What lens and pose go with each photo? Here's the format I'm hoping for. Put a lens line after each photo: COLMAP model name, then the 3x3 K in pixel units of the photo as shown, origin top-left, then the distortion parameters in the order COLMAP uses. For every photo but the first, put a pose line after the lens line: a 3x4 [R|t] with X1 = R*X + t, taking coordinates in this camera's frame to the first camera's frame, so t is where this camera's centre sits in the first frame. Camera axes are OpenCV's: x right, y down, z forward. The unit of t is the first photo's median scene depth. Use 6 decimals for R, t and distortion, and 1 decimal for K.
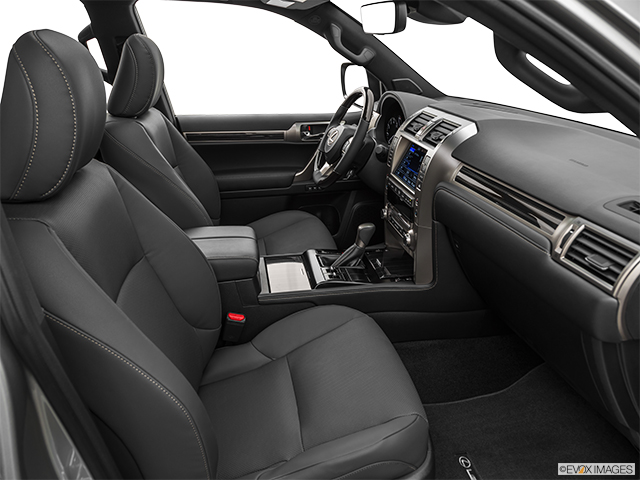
lens RADIAL K [[440.1, 0, 320.0], [0, 440.1, 240.0], [0, 0, 1]] dist [-0.028558, -0.001418]
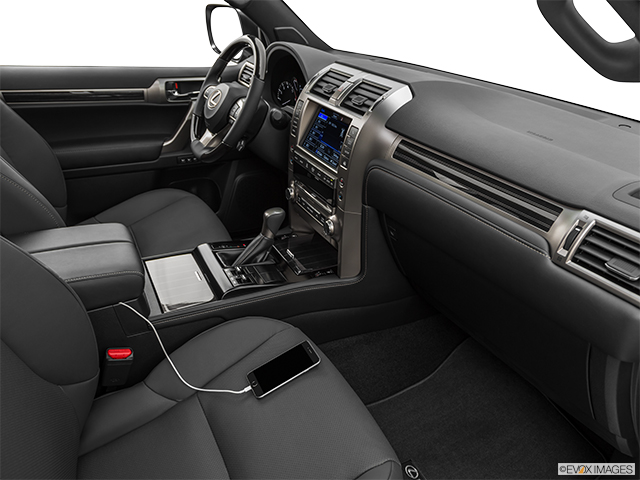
lens RADIAL K [[457.2, 0, 320.0], [0, 457.2, 240.0], [0, 0, 1]] dist [-0.009669, -0.000915]
pose [[0.953019, -0.088365, 0.289735, -0.065876], [0.063785, 0.993599, 0.093230, -0.054666], [-0.296119, -0.070369, 0.952555, 0.164503]]
